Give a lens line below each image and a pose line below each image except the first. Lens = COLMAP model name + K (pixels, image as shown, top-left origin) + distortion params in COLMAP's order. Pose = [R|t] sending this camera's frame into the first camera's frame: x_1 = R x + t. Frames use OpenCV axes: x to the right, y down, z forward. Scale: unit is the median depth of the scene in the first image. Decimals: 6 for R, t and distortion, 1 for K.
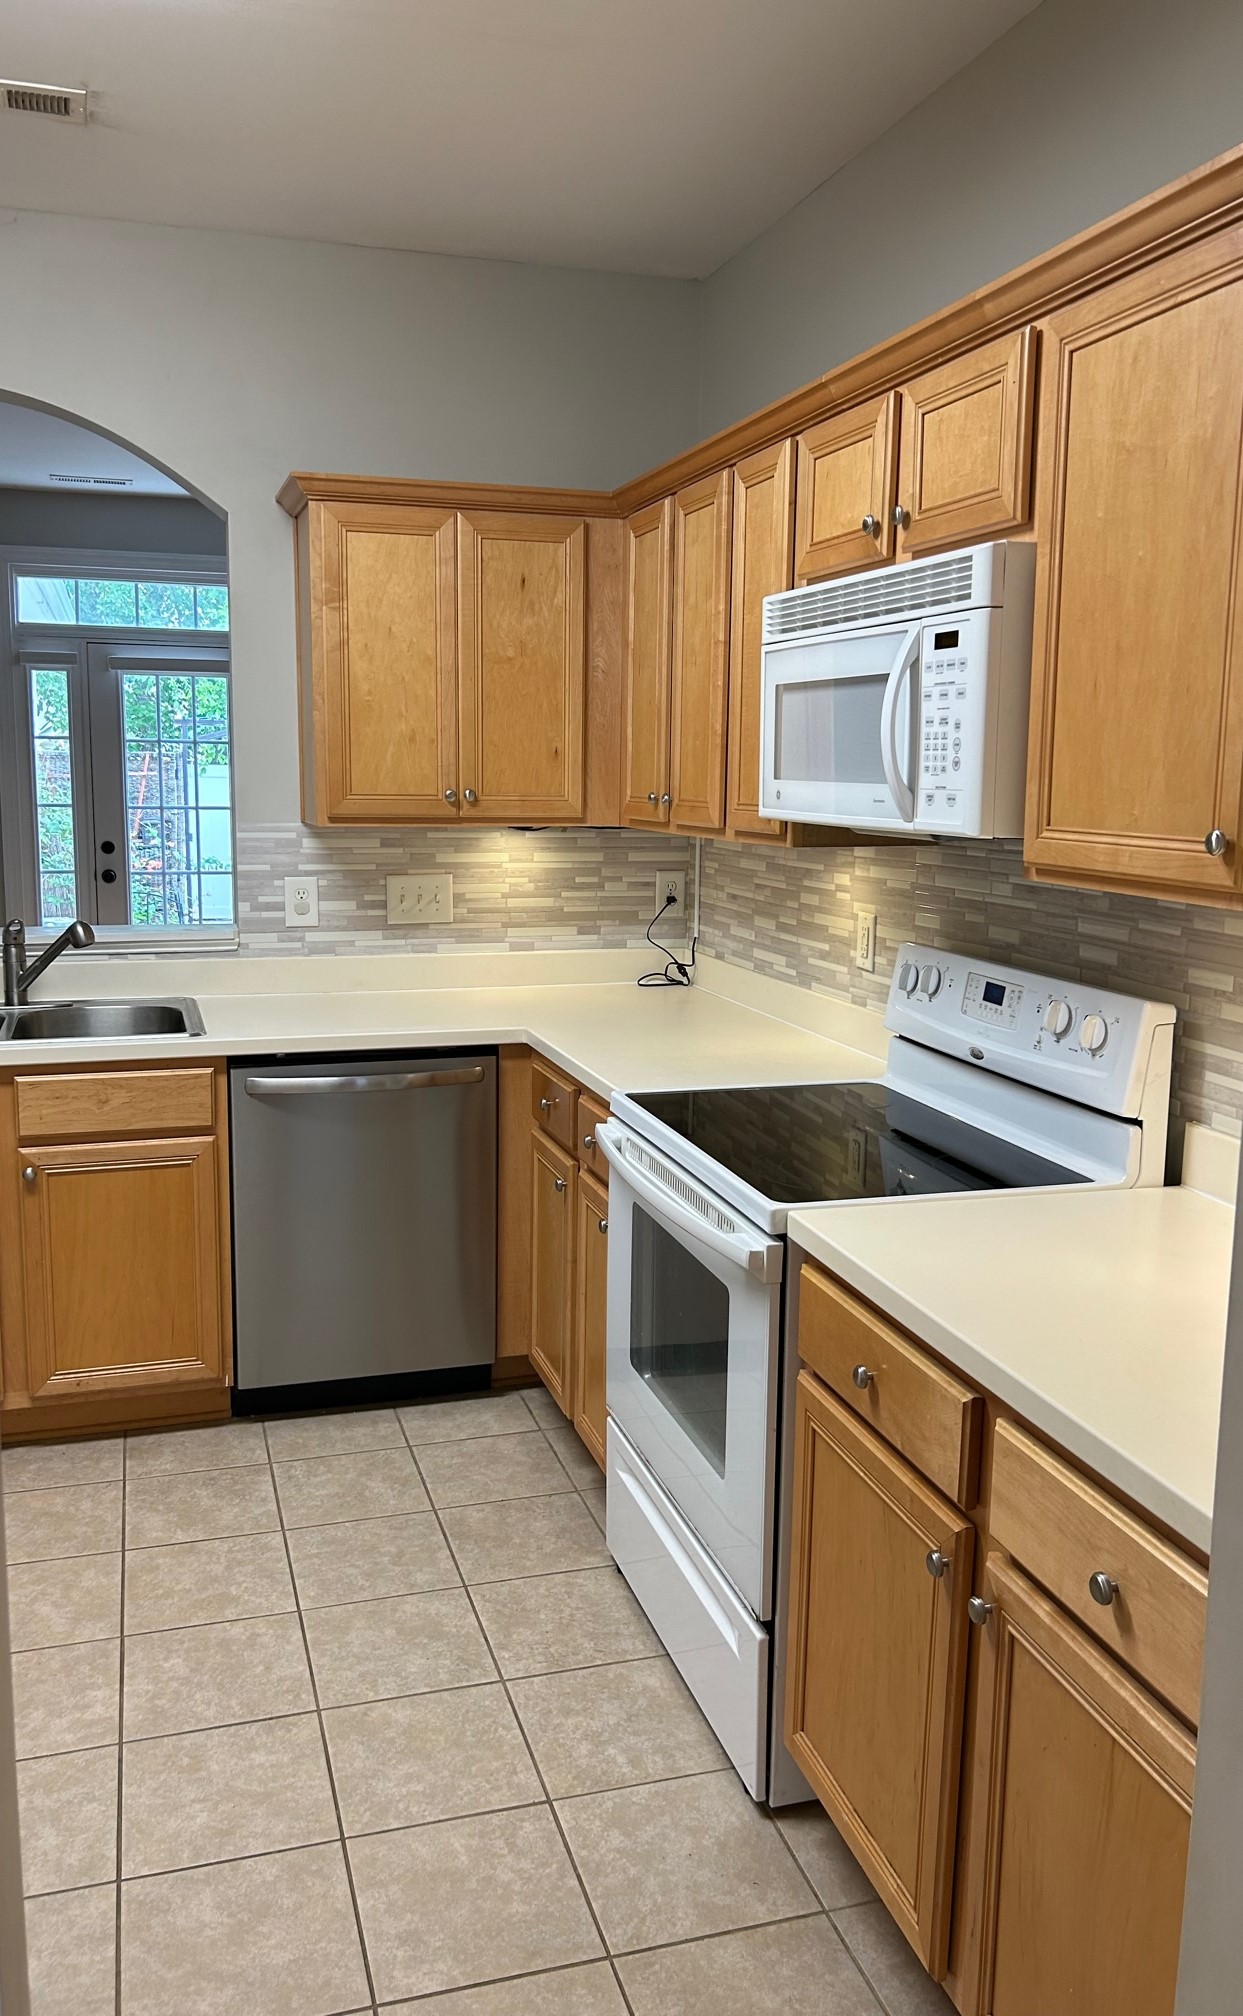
lens RADIAL K [[1503.9, 0, 563.5], [0, 1503.9, 989.8], [0, 0, 1]] dist [-0.007258, 0.013015]
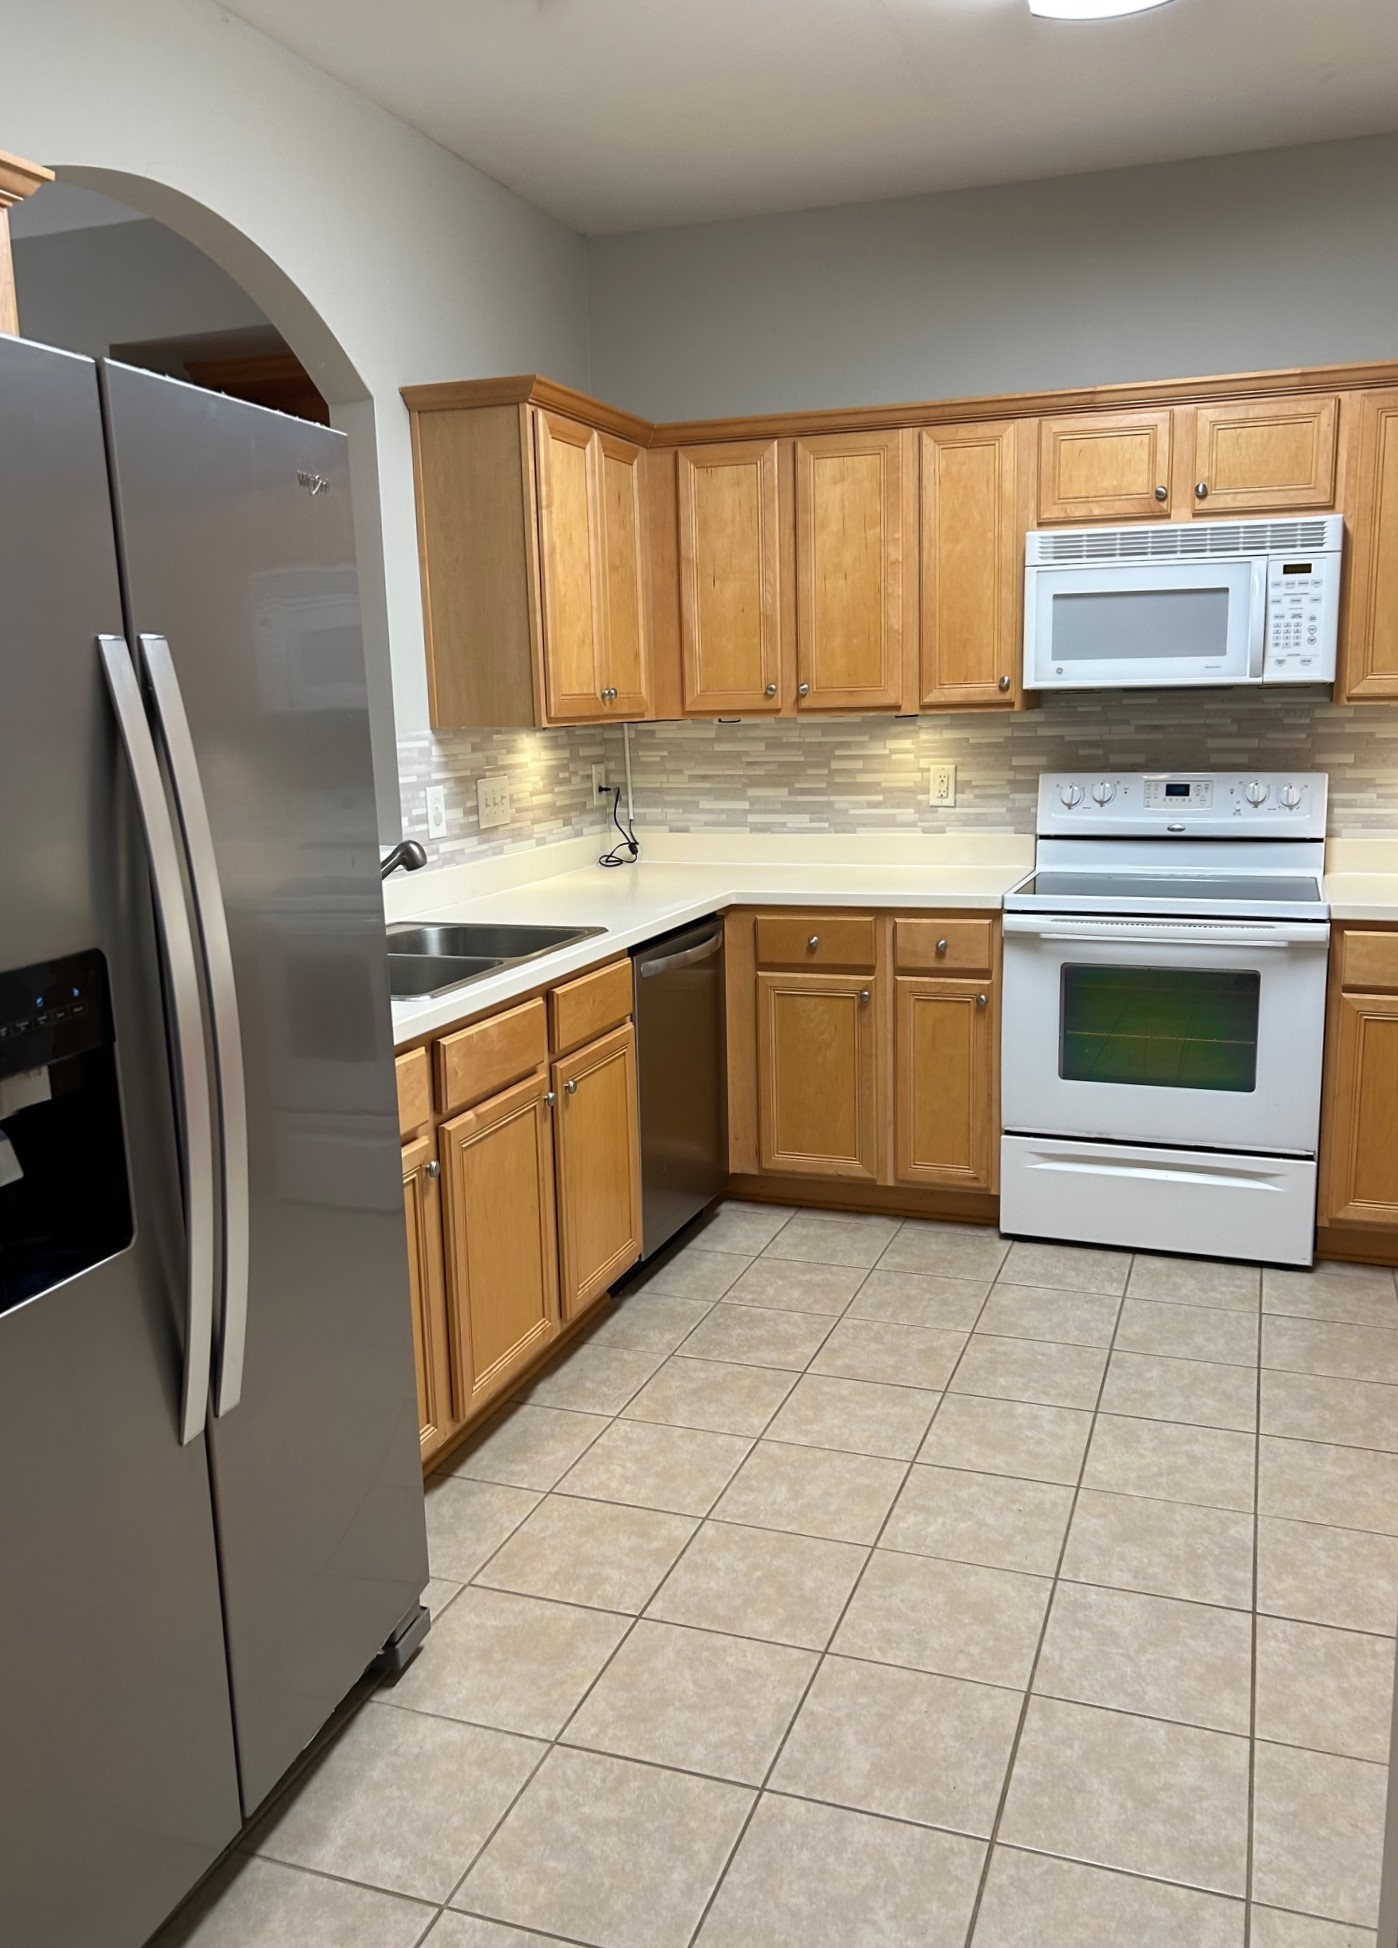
lens RADIAL K [[1503.4, 0, 706.4], [0, 1503.4, 980.1], [0, 0, 1]] dist [0.024178, -0.019369]
pose [[0.591916, -0.173736, 0.787052, -1.100287], [0.149460, 0.983216, 0.104634, -0.034875], [-0.792021, 0.055699, 0.607948, 0.350464]]
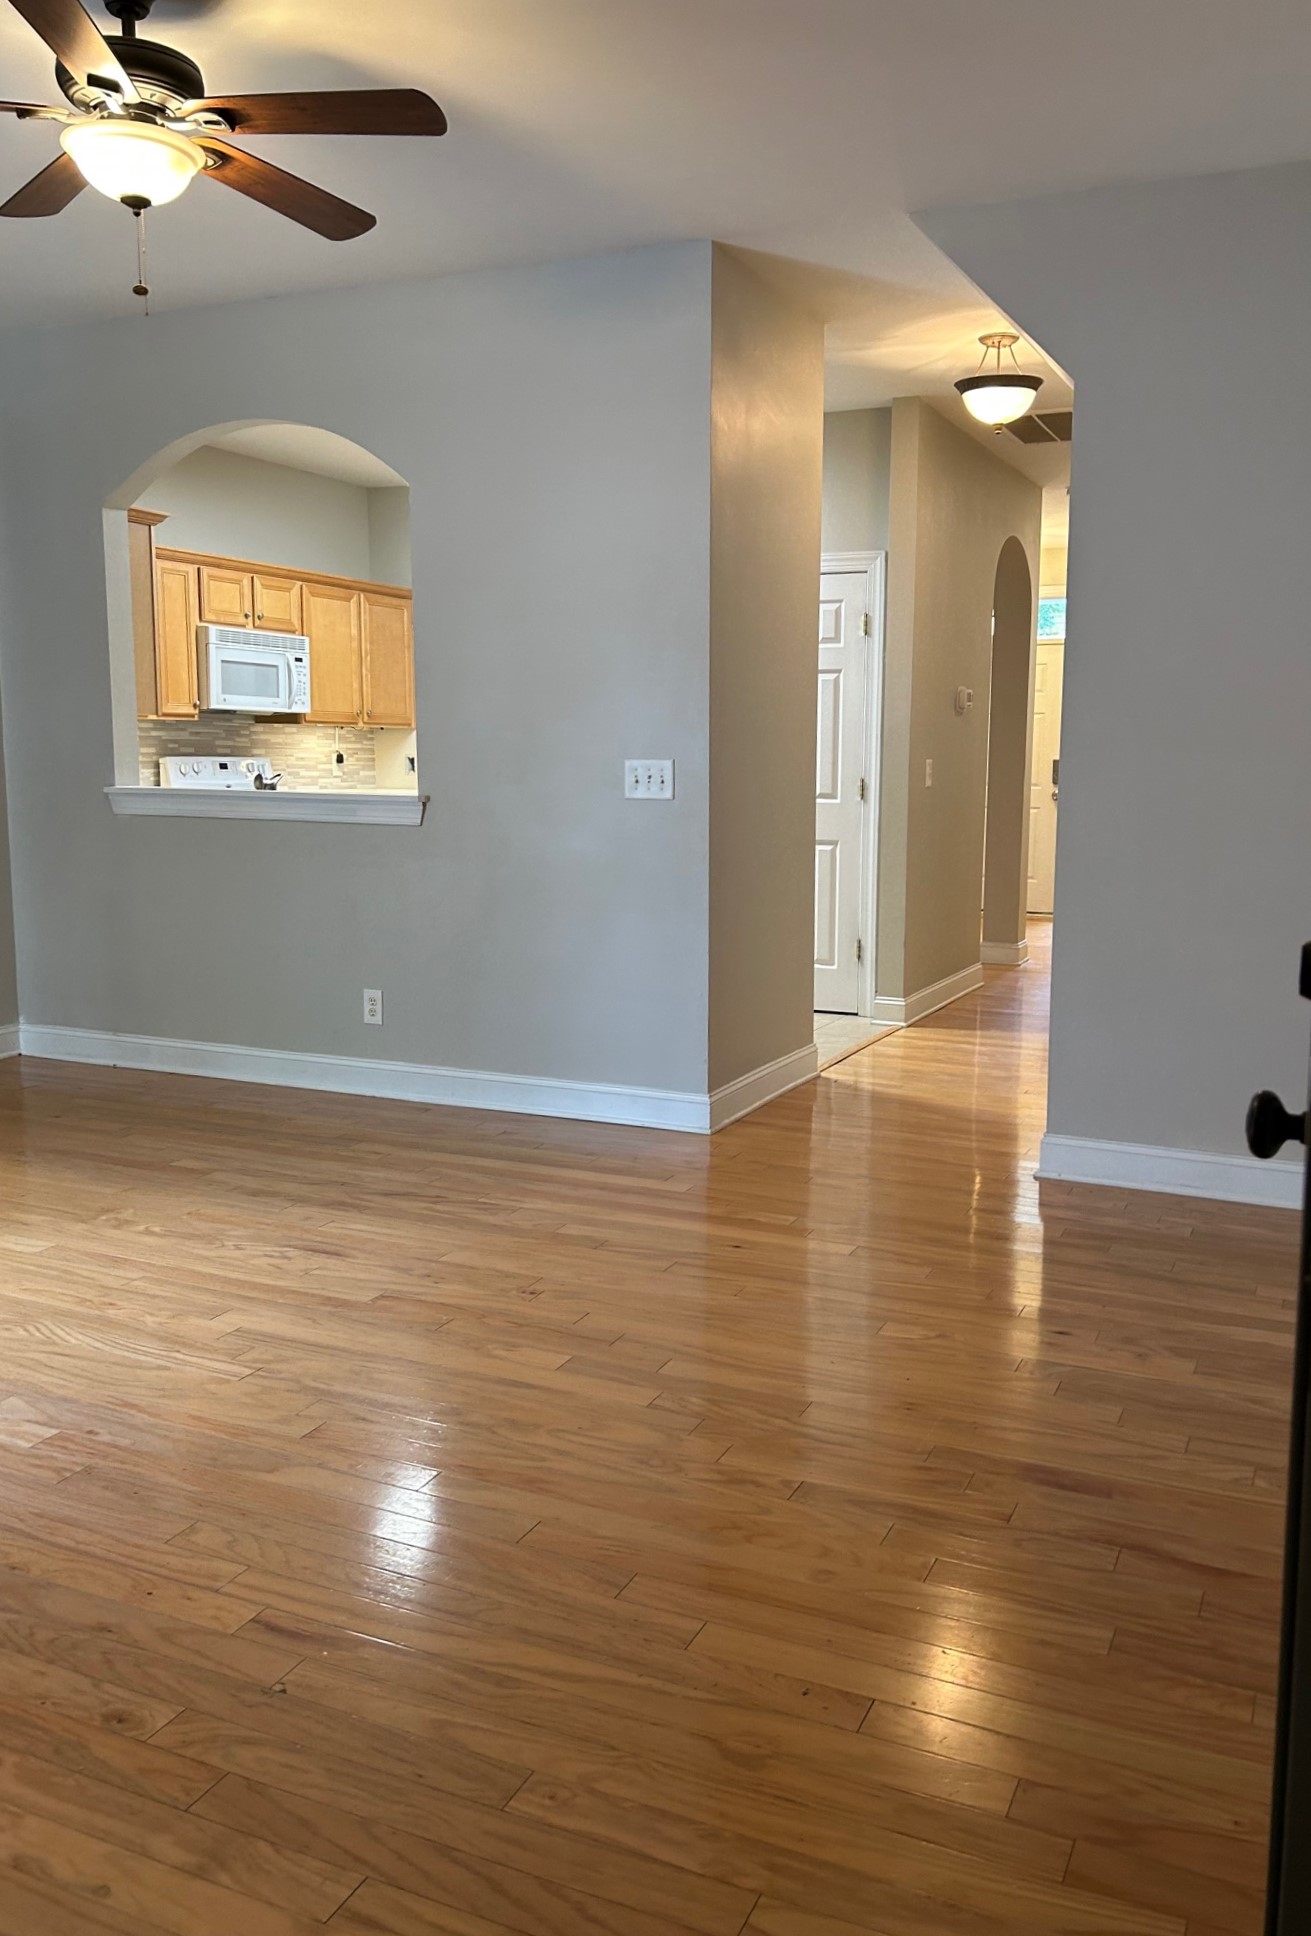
lens RADIAL K [[1458.1, 0, 662.4], [0, 1458.1, 960.2], [0, 0, 1]] dist [0.023172, -0.026163]
pose [[-0.750820, -0.110002, 0.651283, -1.966163], [0.081535, 0.963057, 0.256657, -0.255850], [-0.655456, 0.245806, -0.714113, 2.184821]]
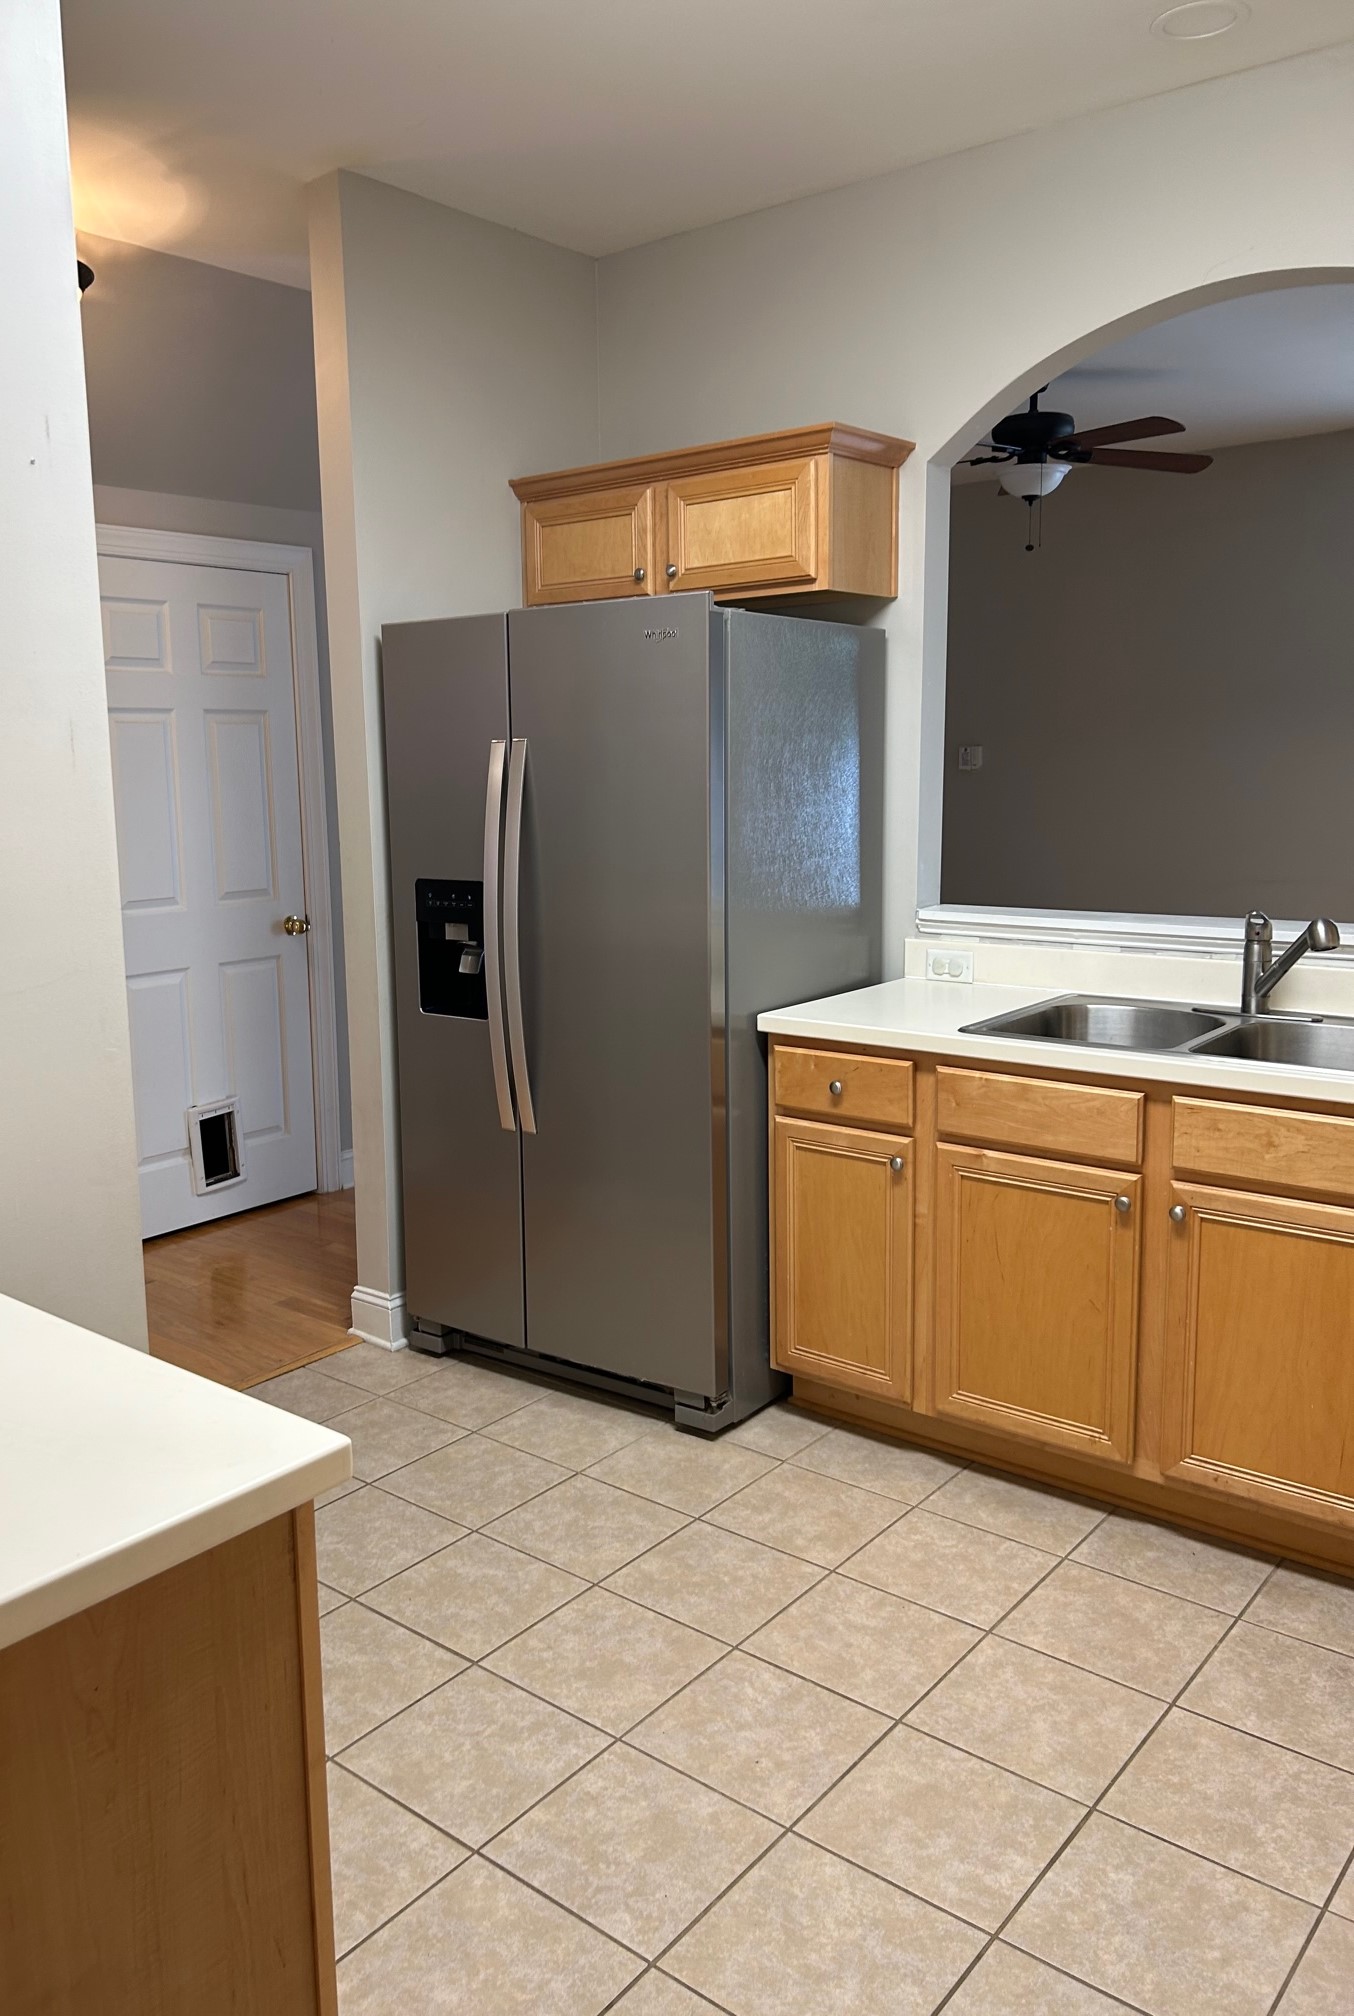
lens RADIAL K [[1518.4, 0, 618.7], [0, 1518.4, 982.1], [0, 0, 1]] dist [0.023172, -0.026163]
pose [[0.563821, 0.108963, -0.818677, 0.155843], [-0.103175, 0.992786, 0.061080, -0.025906], [0.819427, 0.050029, 0.570996, 0.262635]]
